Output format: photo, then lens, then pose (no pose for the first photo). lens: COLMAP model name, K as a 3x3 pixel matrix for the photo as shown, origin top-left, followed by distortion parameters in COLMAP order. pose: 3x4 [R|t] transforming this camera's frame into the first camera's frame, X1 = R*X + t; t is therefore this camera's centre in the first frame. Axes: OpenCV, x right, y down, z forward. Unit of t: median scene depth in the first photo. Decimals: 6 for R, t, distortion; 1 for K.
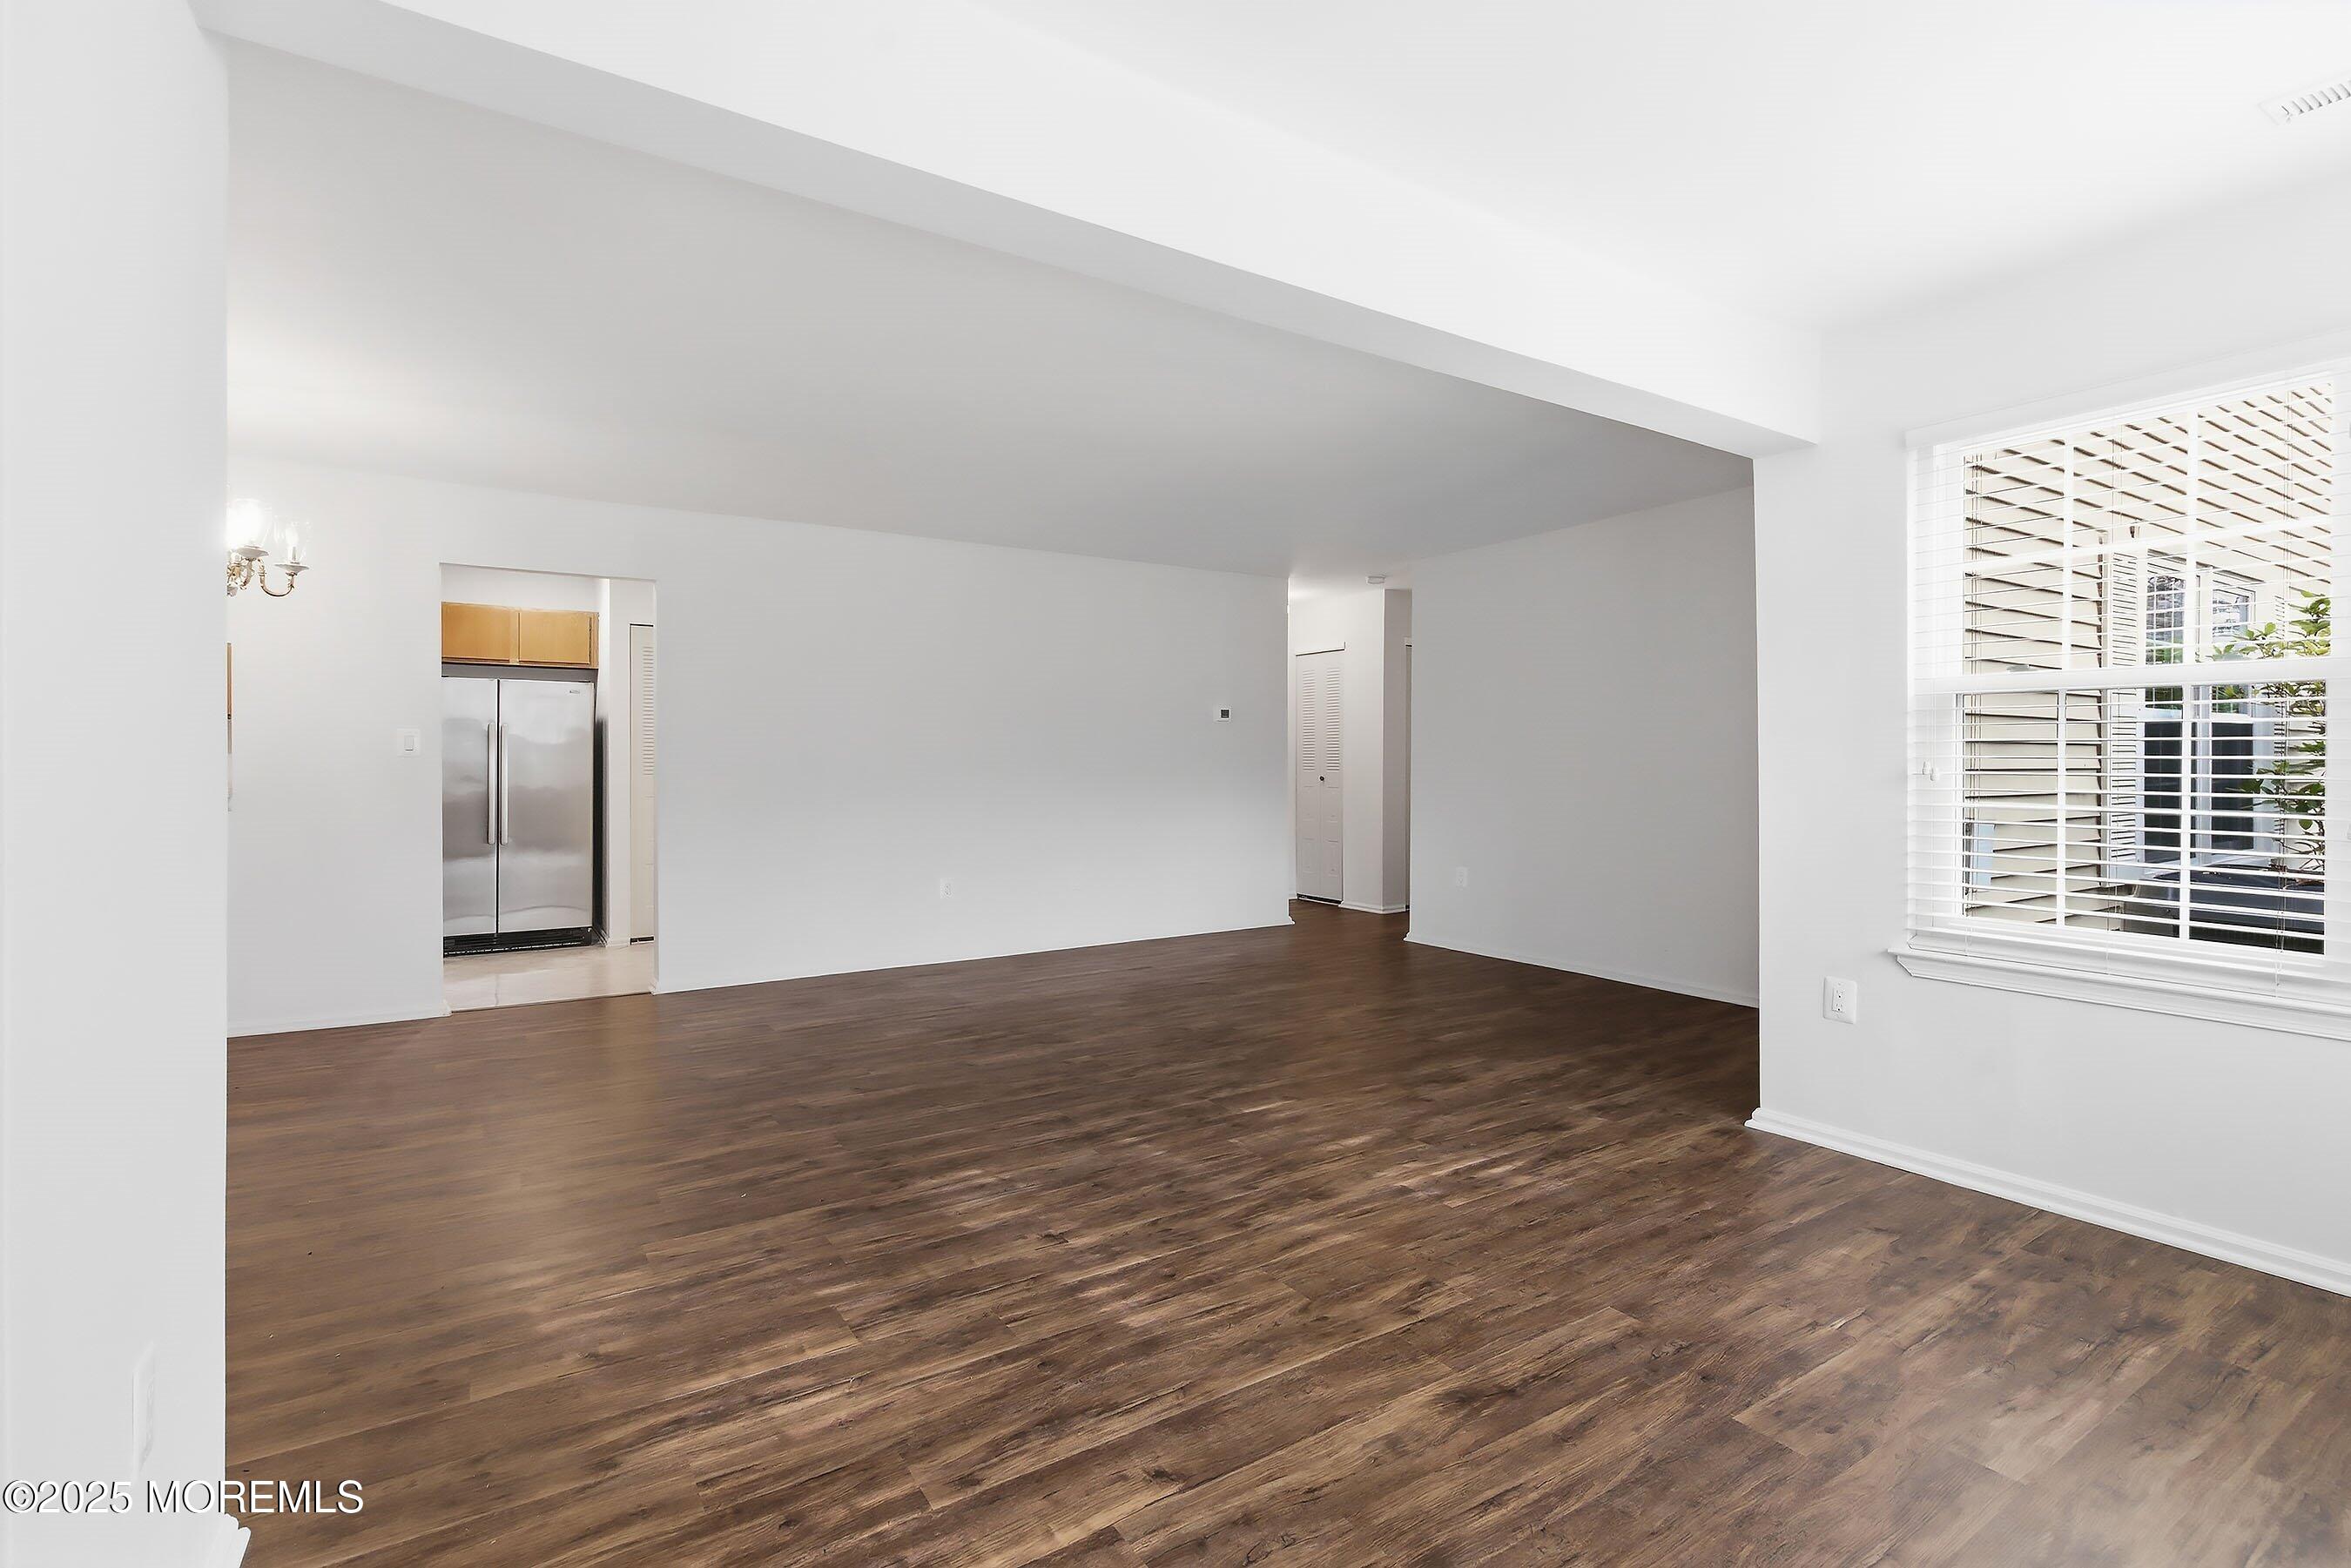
lens RADIAL K [[1101.3, 0, 1168.2], [0, 1101.3, 780.0], [0, 0, 1]] dist [-0.000277, -0.000123]
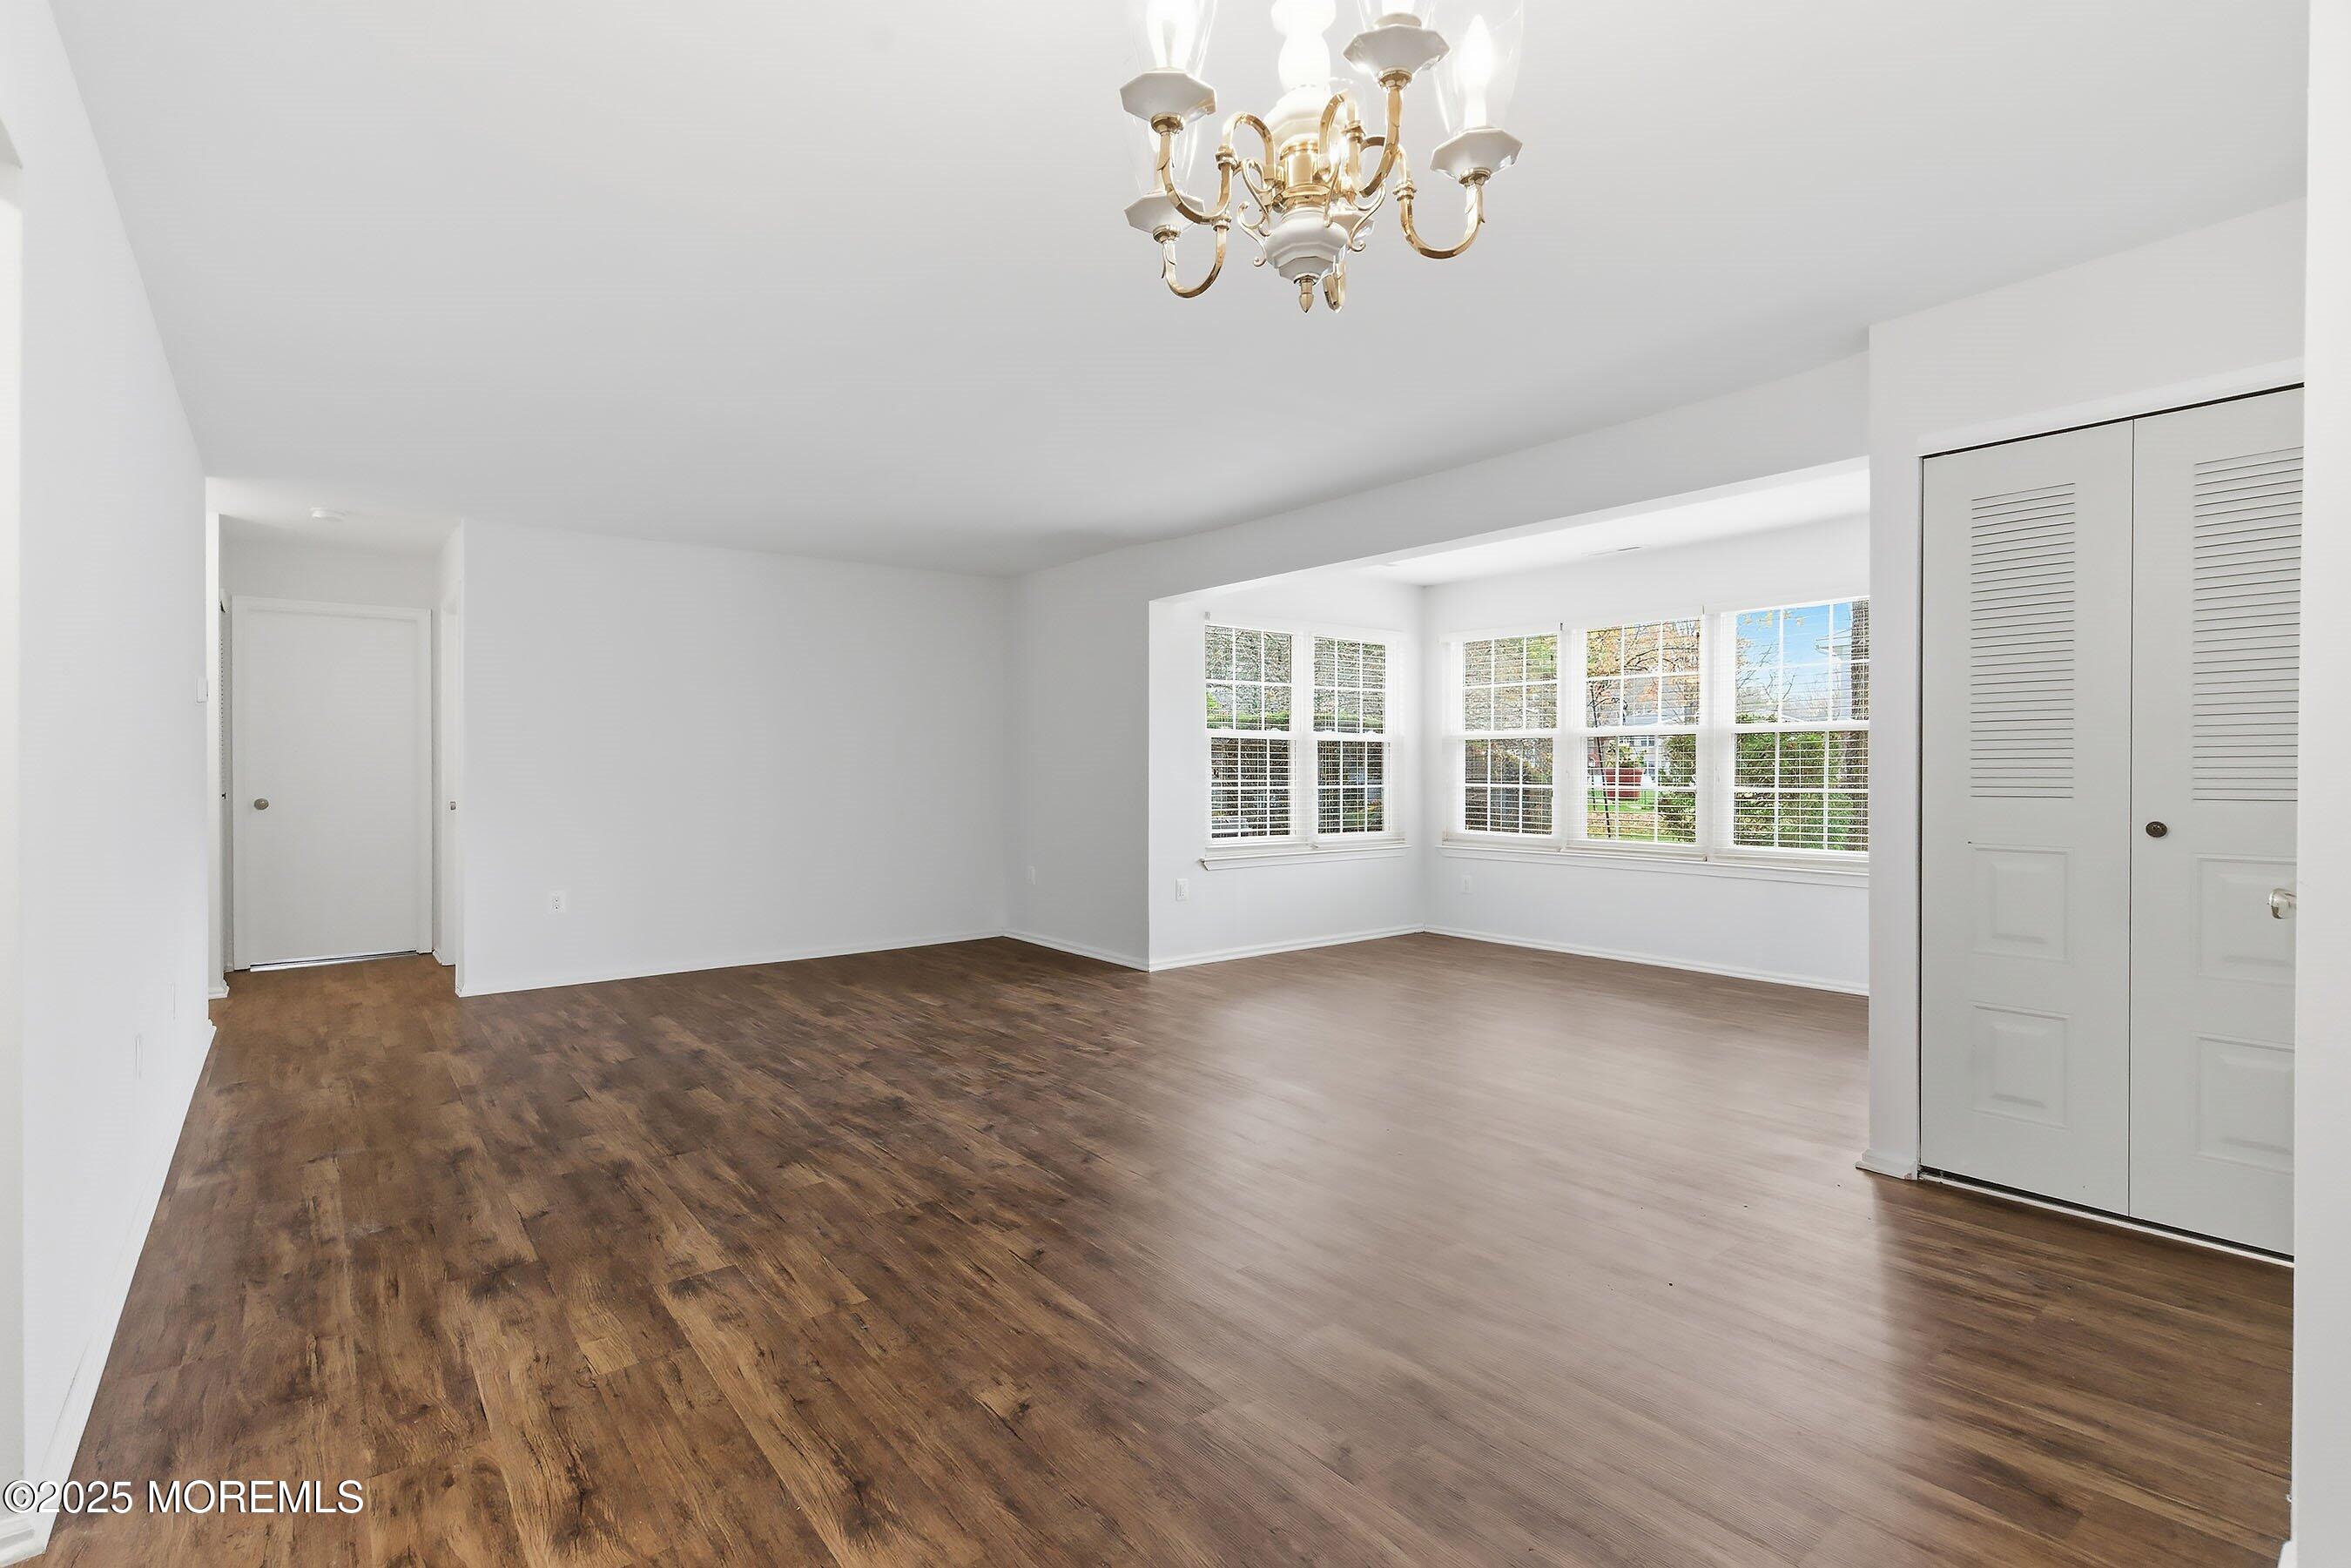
lens RADIAL K [[1101.3, 0, 1168.2], [0, 1101.3, 780.0], [0, 0, 1]] dist [-0.000277, -0.000123]
pose [[-0.087536, -0.013430, 0.996071, -1.507410], [0.020233, 0.999679, 0.015257, -0.027555], [-0.995956, 0.021489, -0.087236, 1.353372]]
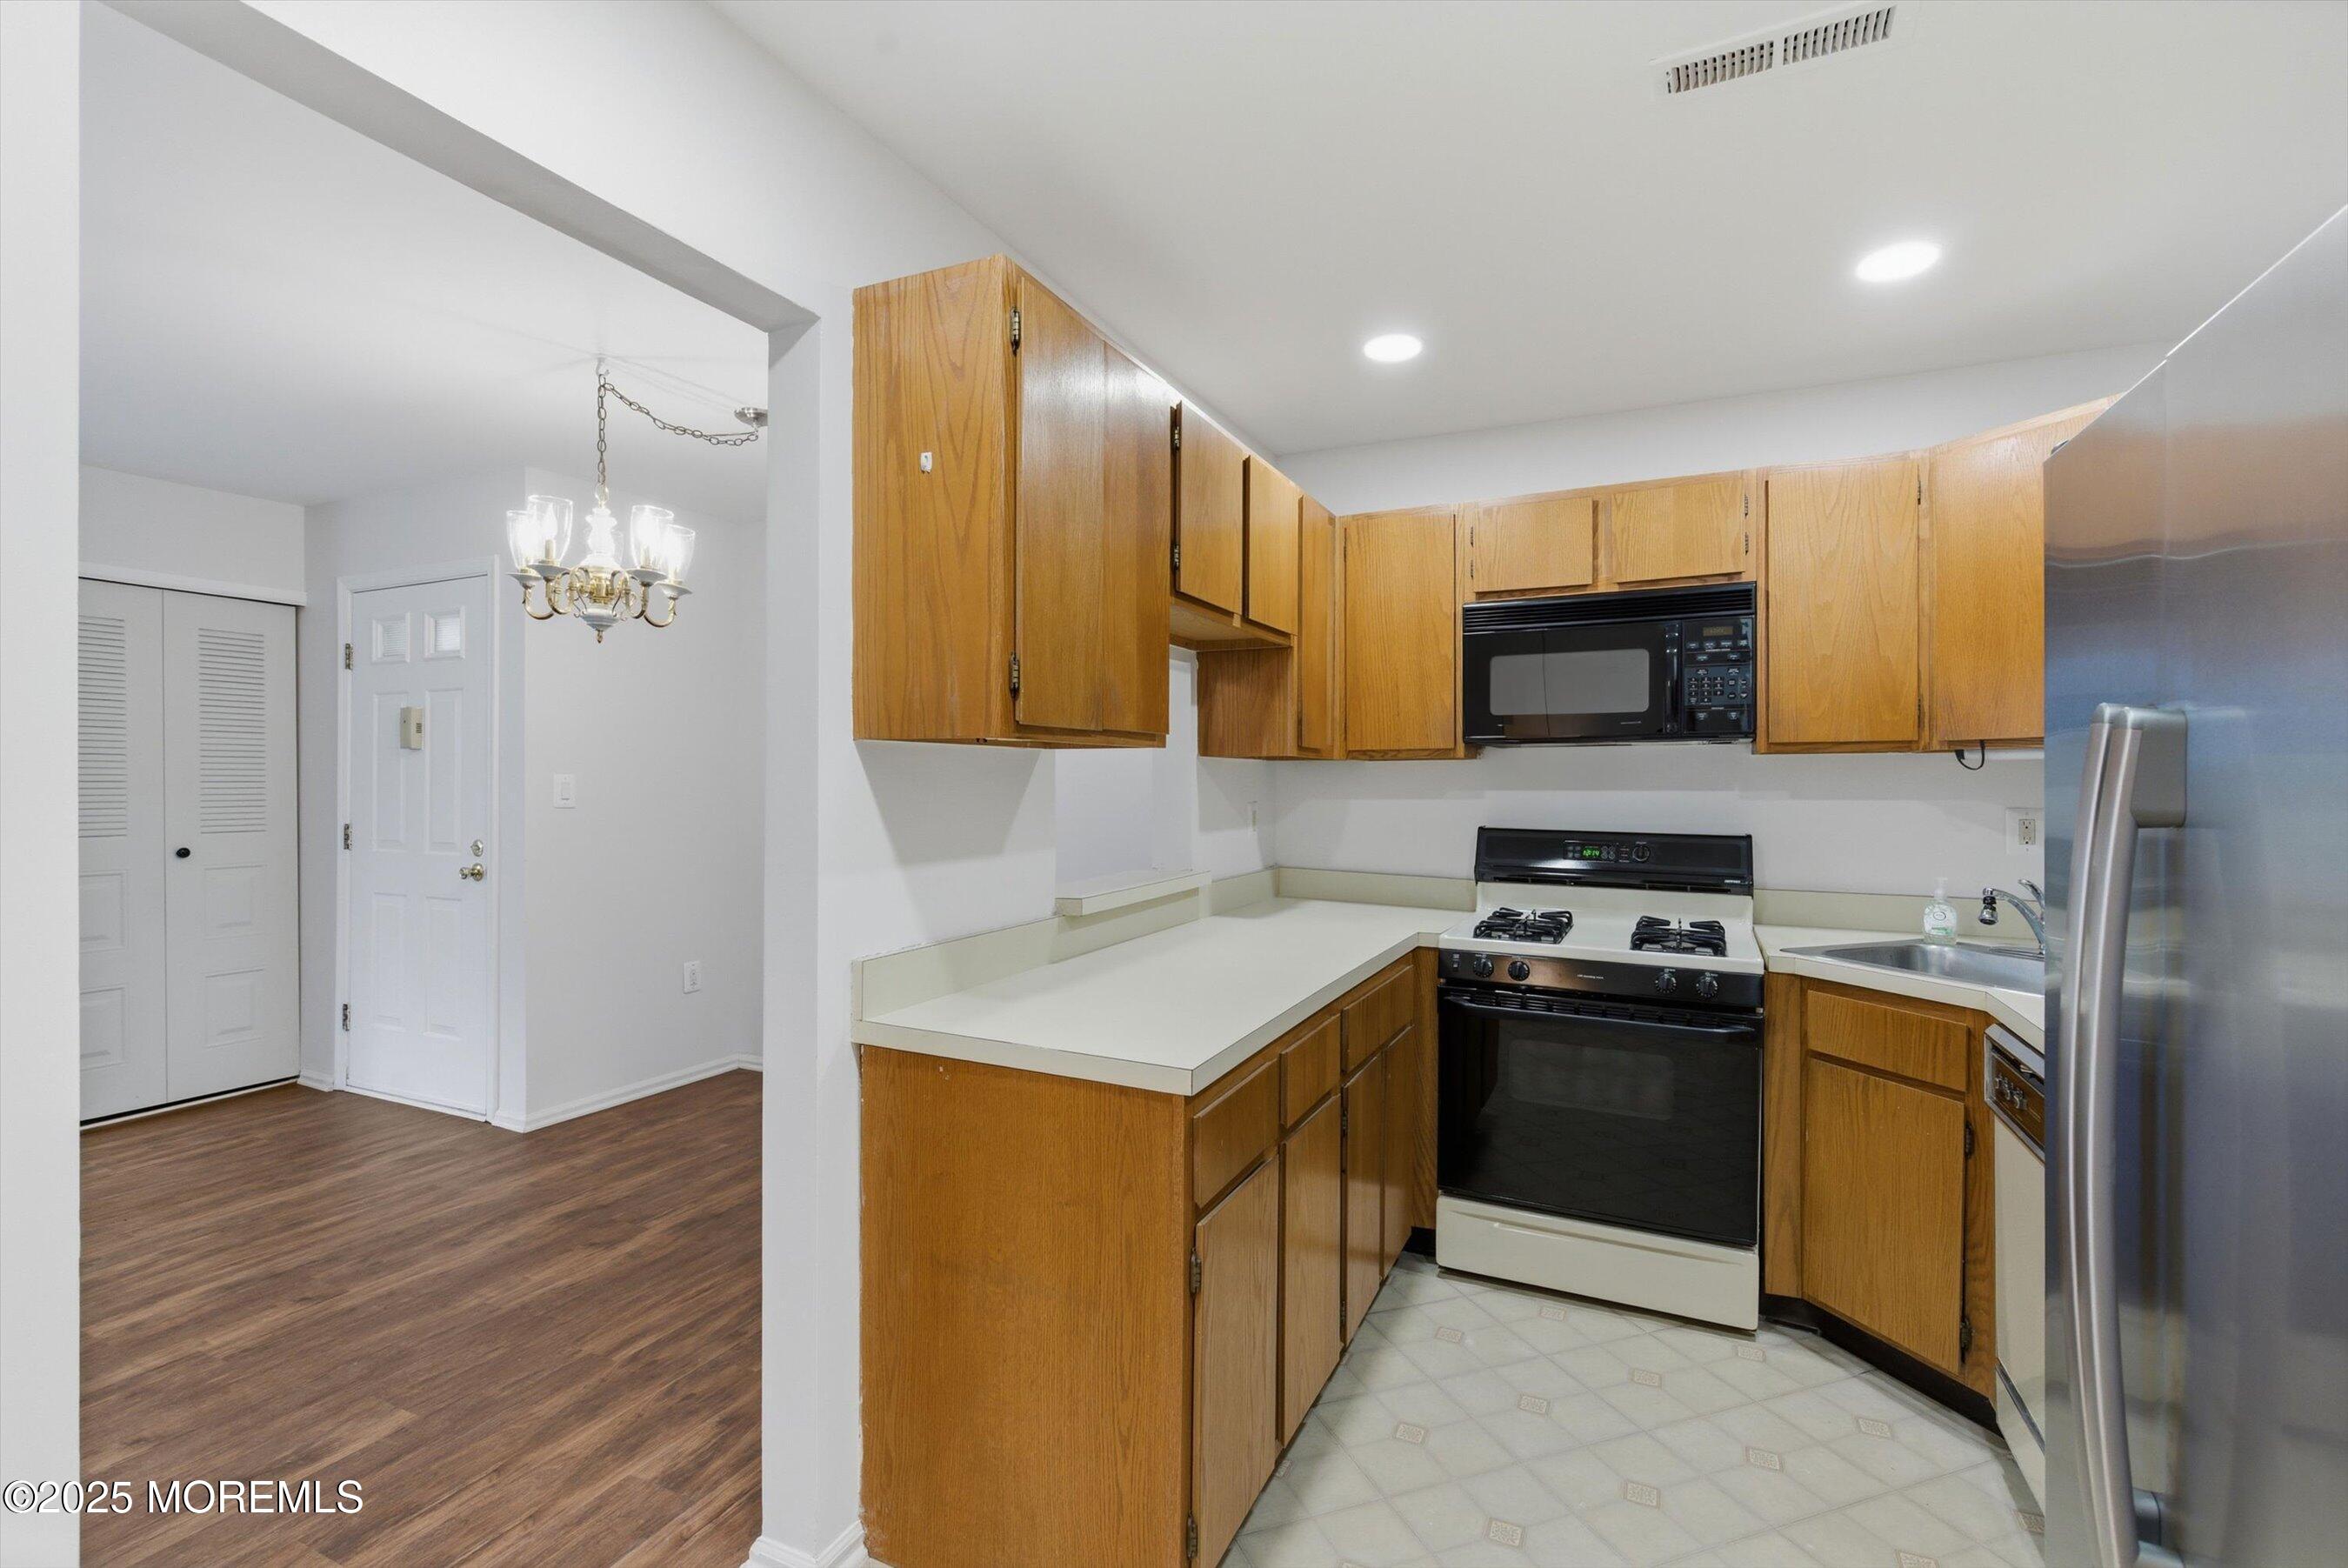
lens RADIAL K [[1051.9, 0, 1174.0], [0, 1051.9, 784.0], [0, 0, 1]] dist [-0.000212, 0.000245]
pose [[-0.849192, -0.000641, -0.528084, -1.046912], [-0.015174, 0.999616, 0.023189, -0.100099], [0.527867, 0.027705, -0.848875, 2.340345]]
